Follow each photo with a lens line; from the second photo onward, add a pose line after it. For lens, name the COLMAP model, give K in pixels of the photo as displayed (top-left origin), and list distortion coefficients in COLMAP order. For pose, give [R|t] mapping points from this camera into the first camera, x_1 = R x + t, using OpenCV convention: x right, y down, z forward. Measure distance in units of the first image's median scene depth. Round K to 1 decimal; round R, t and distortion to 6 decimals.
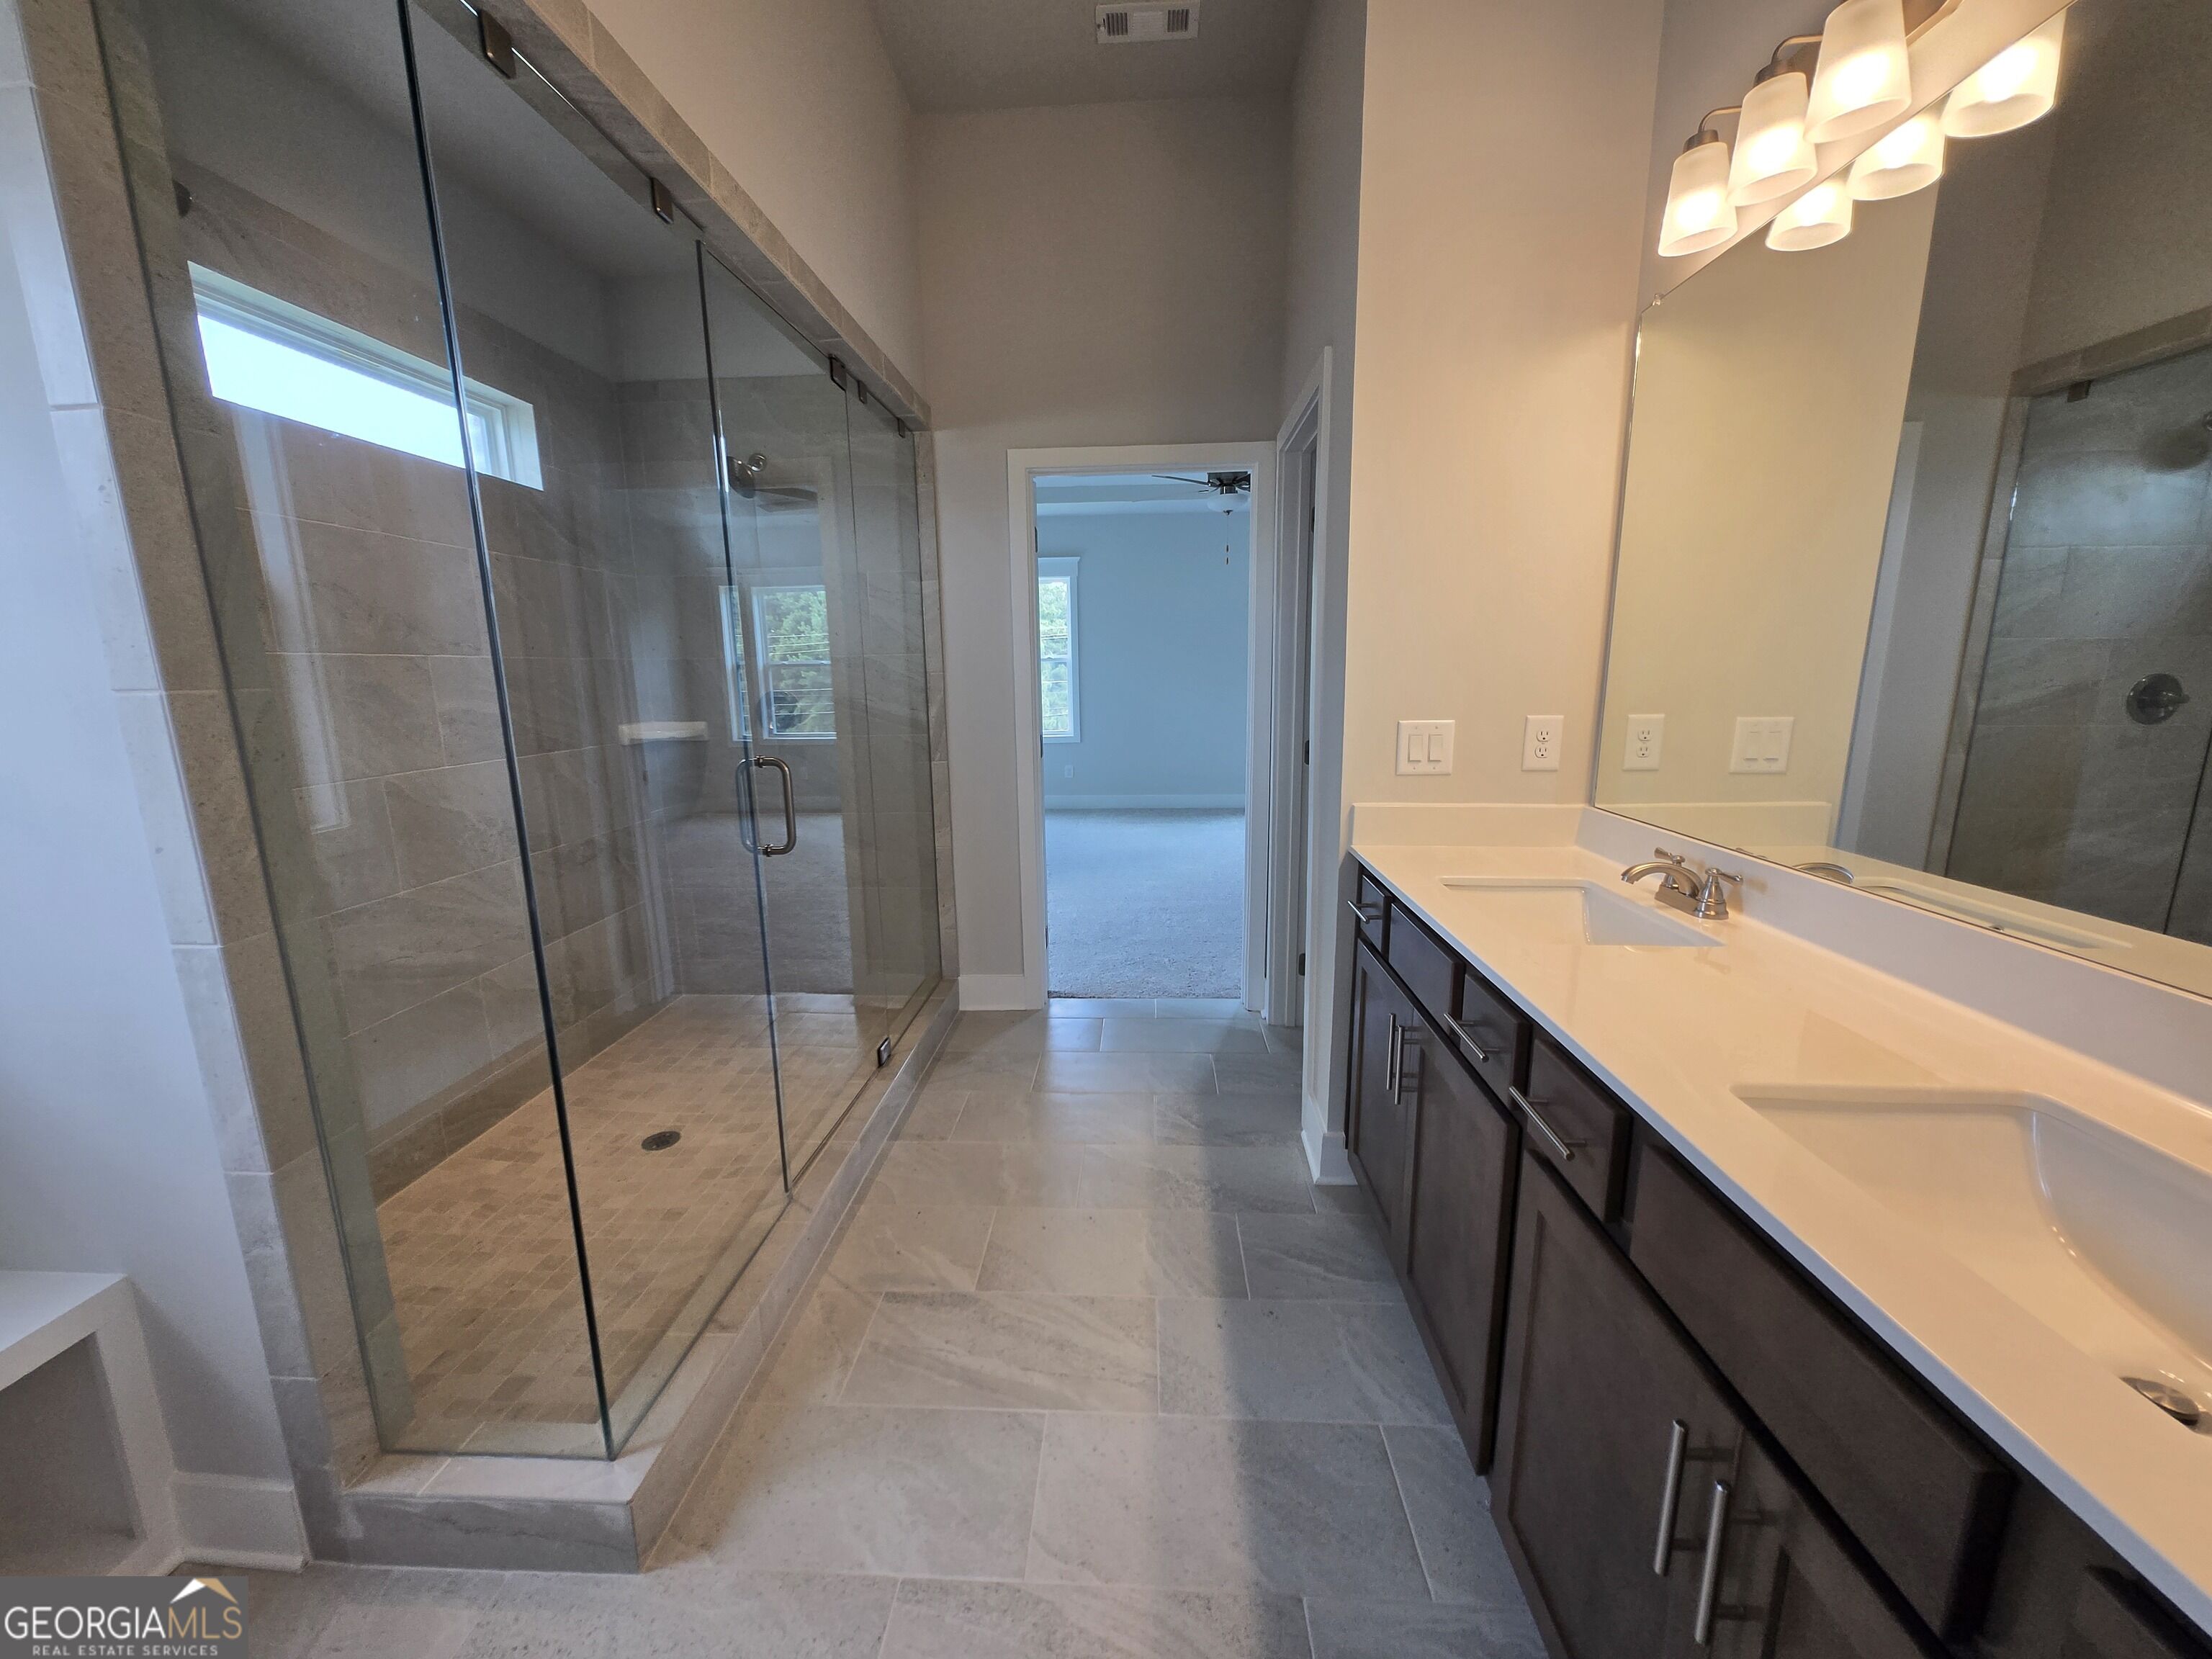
lens RADIAL K [[861.5, 0, 1100.5], [0, 861.5, 835.4], [0, 0, 1]] dist [0.000122, 0.000203]
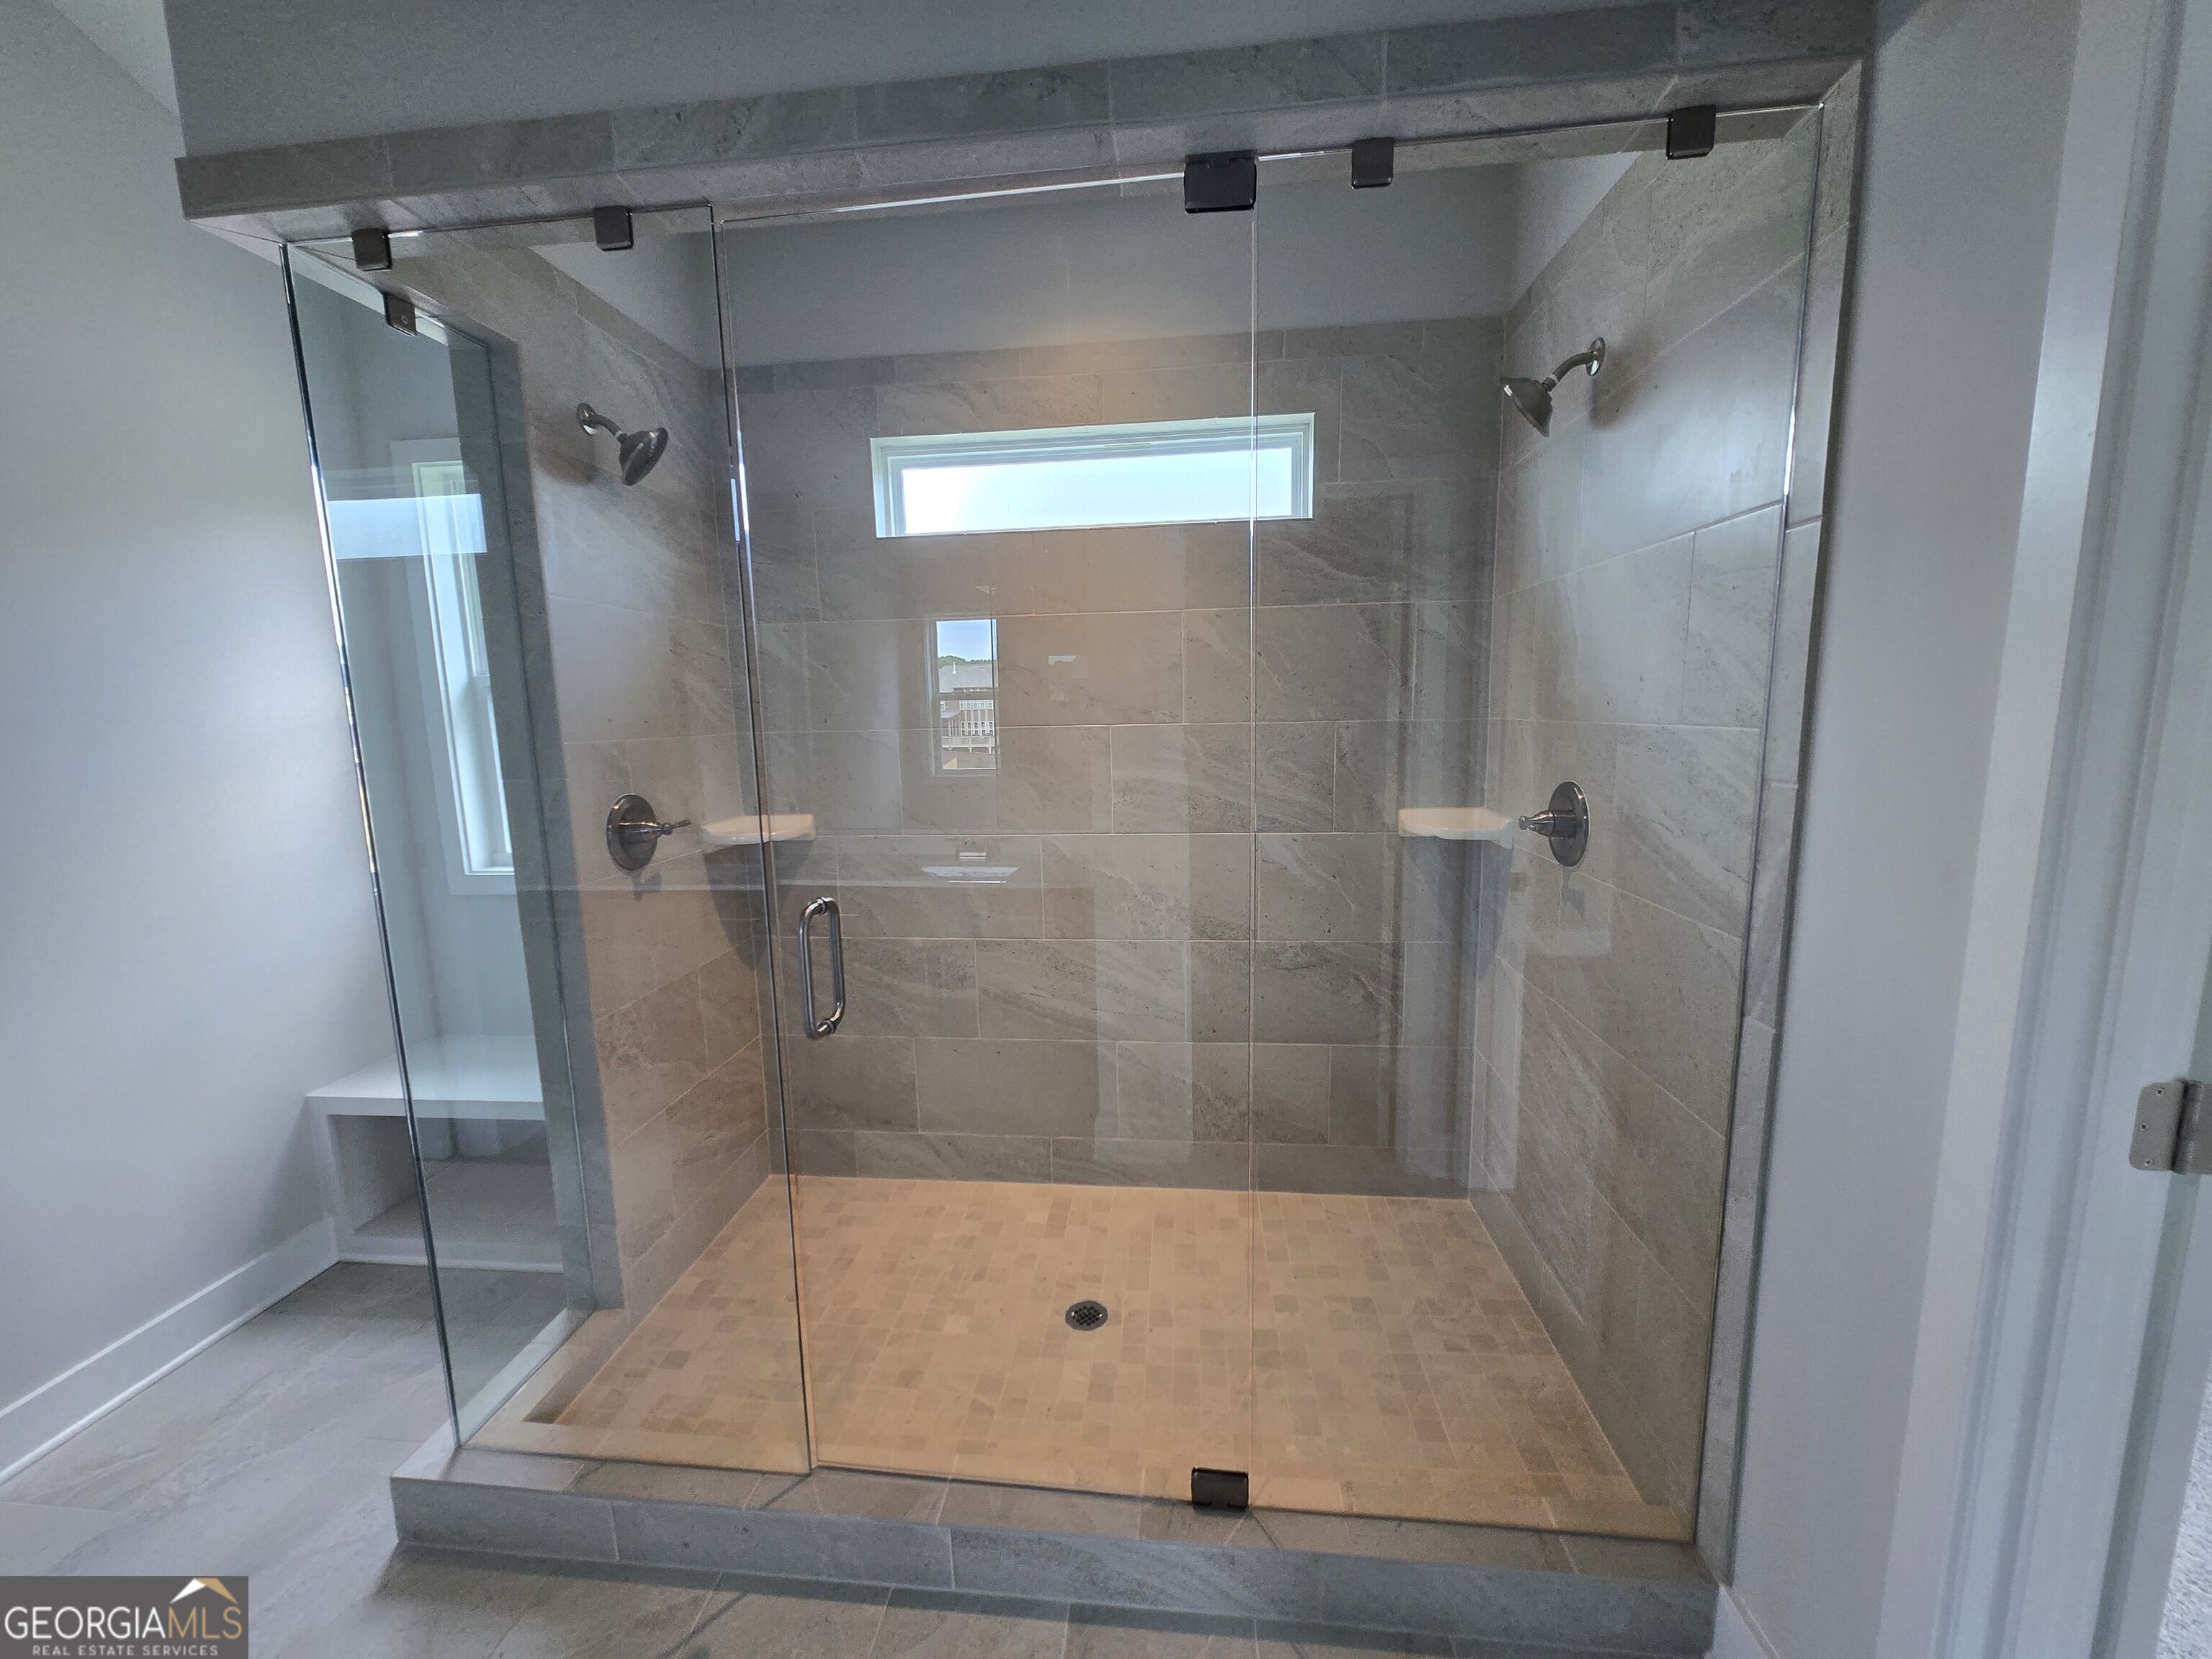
lens RADIAL K [[861.5, 0, 1100.5], [0, 861.5, 835.4], [0, 0, 1]] dist [0.000122, 0.000203]
pose [[-0.047038, 0.165088, -0.985157, 0.235265], [-0.166553, 0.971146, 0.170693, -0.245188], [0.984910, 0.172110, -0.018184, 0.990277]]
